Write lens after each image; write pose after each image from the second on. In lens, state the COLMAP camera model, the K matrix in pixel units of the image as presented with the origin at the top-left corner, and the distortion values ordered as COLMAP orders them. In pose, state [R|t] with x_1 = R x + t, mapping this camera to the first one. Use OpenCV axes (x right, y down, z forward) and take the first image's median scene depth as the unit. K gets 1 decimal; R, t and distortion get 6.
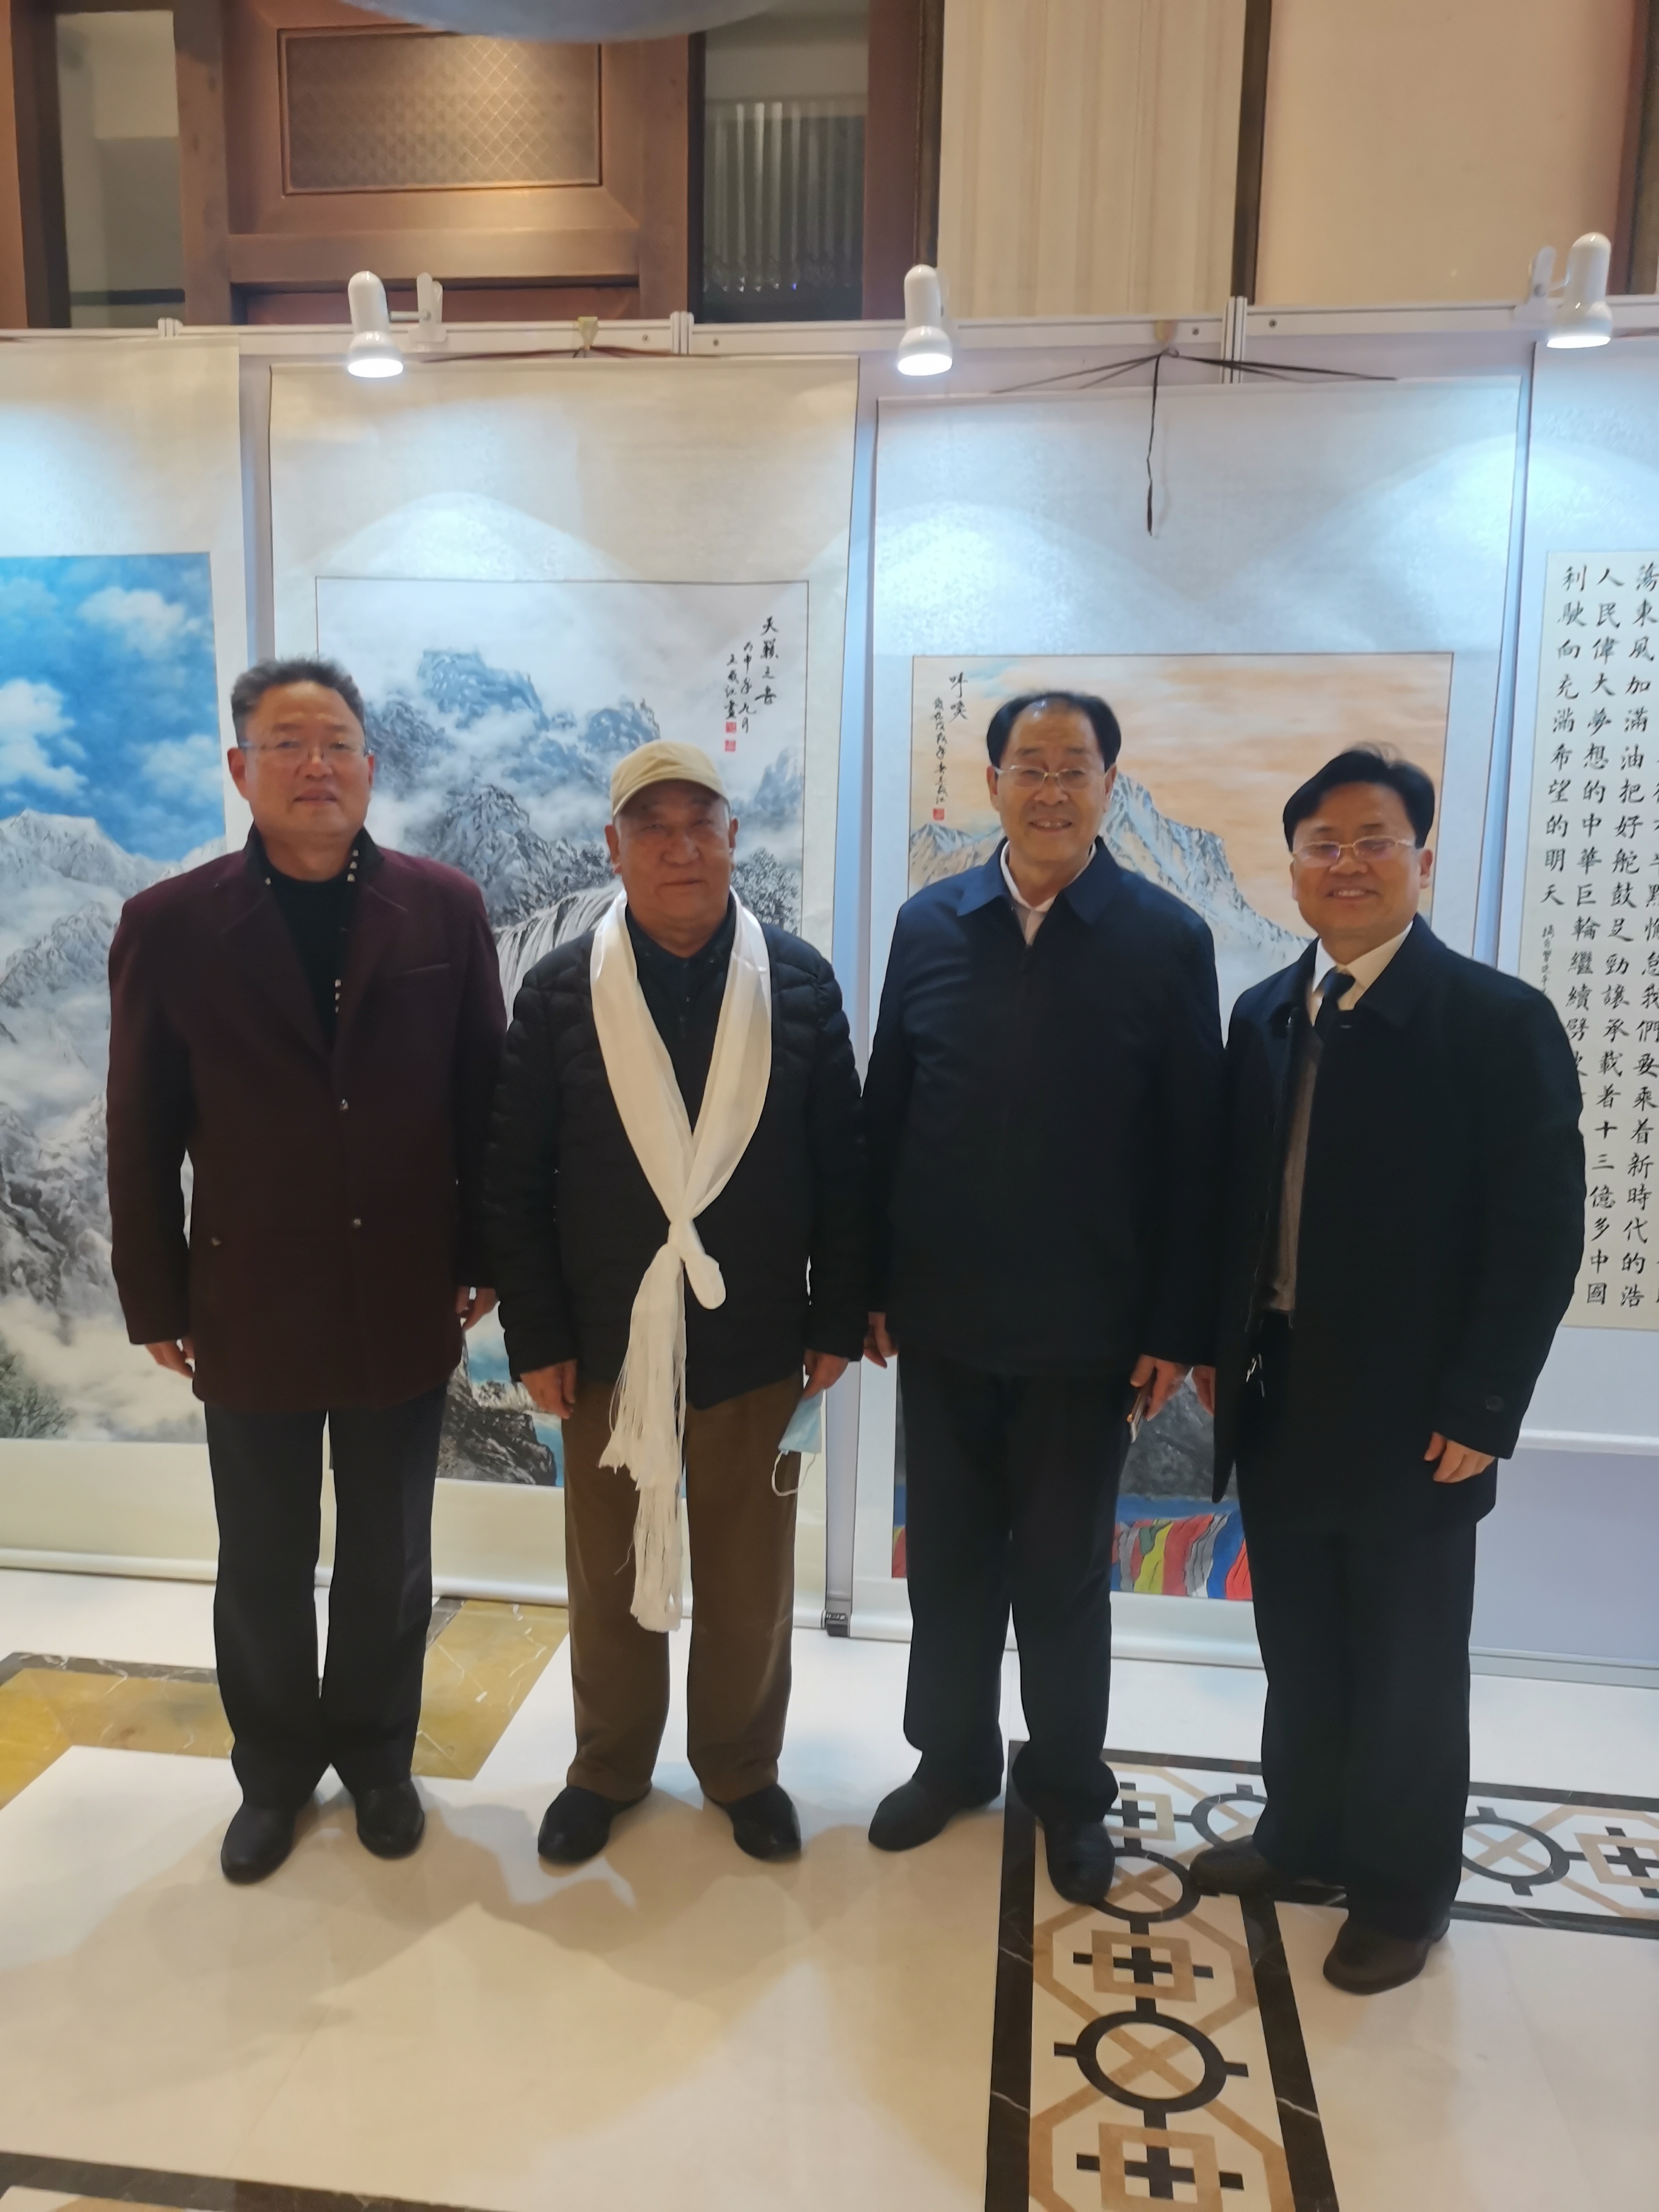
lens RADIAL K [[1713.5, 0, 822.9], [0, 1713.5, 1123.1], [0, 0, 1]] dist [0.050599, -0.011385]
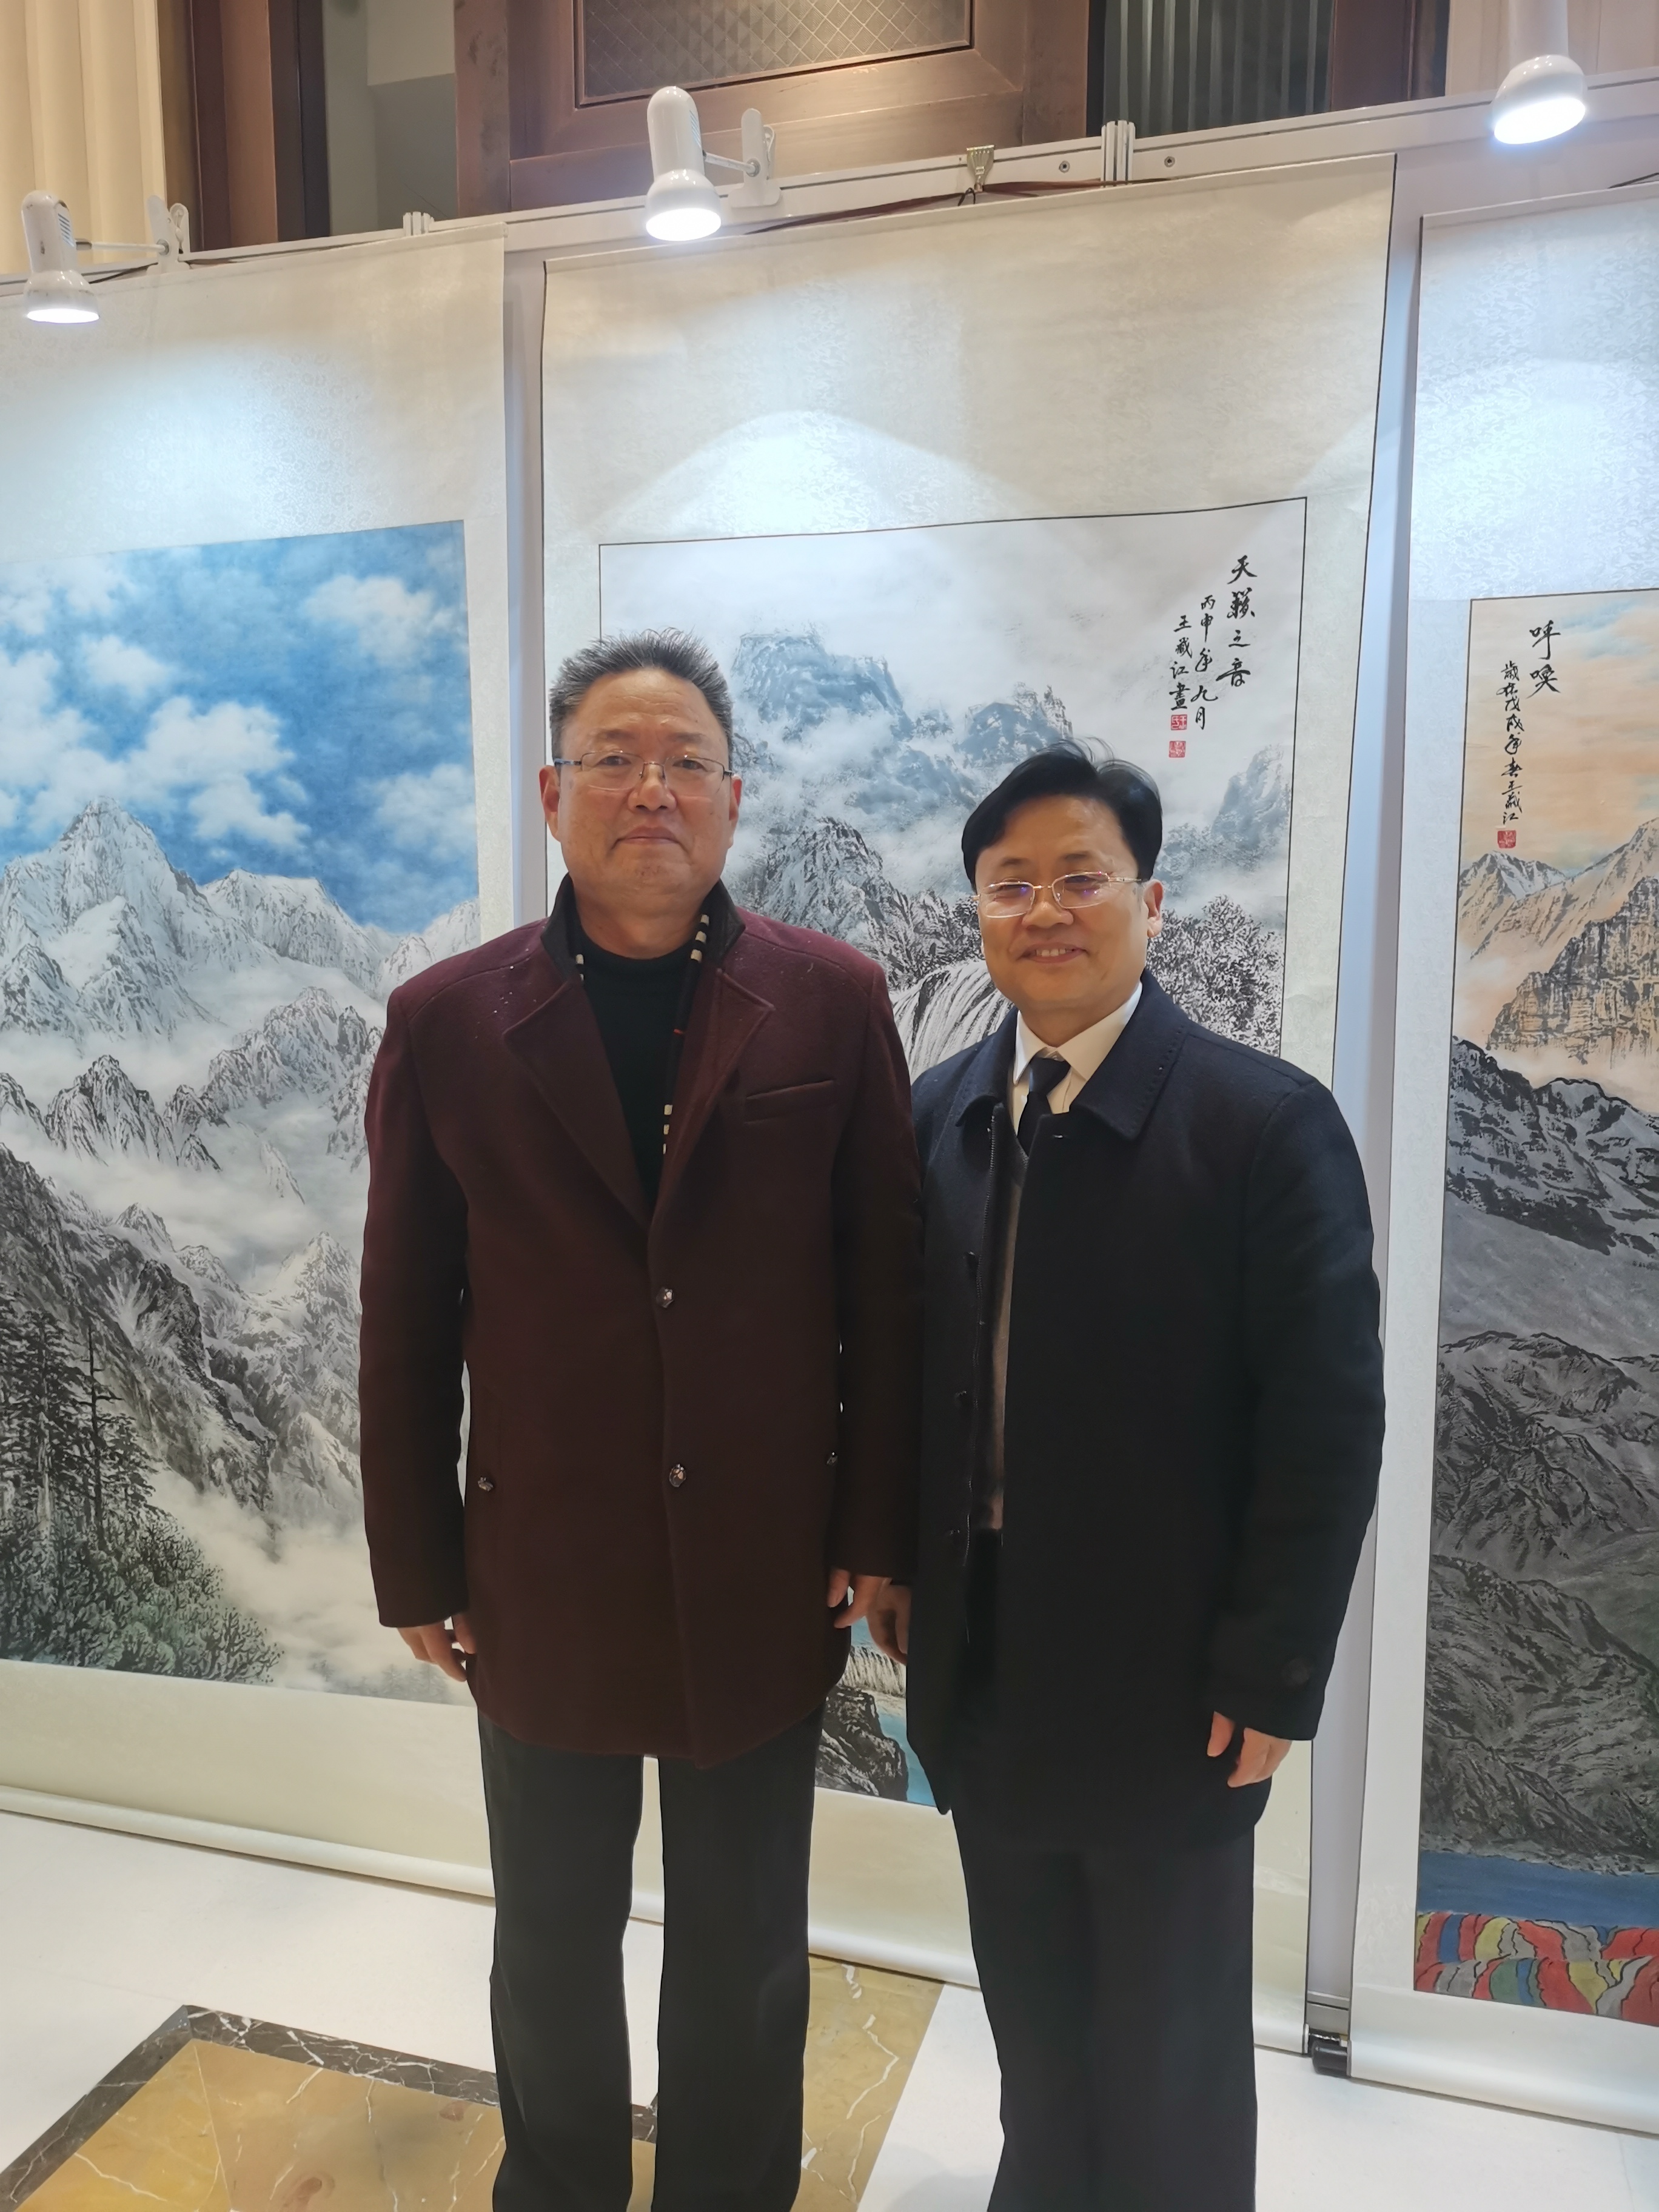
lens RADIAL K [[1713.5, 0, 824.4], [0, 1713.5, 1097.9], [0, 0, 1]] dist [0.050599, -0.011385]
pose [[0.986439, -0.000430, -0.164128, -0.078788], [-0.007962, 0.998694, -0.050469, -0.044932], [0.163935, 0.051092, 0.985147, 0.305635]]
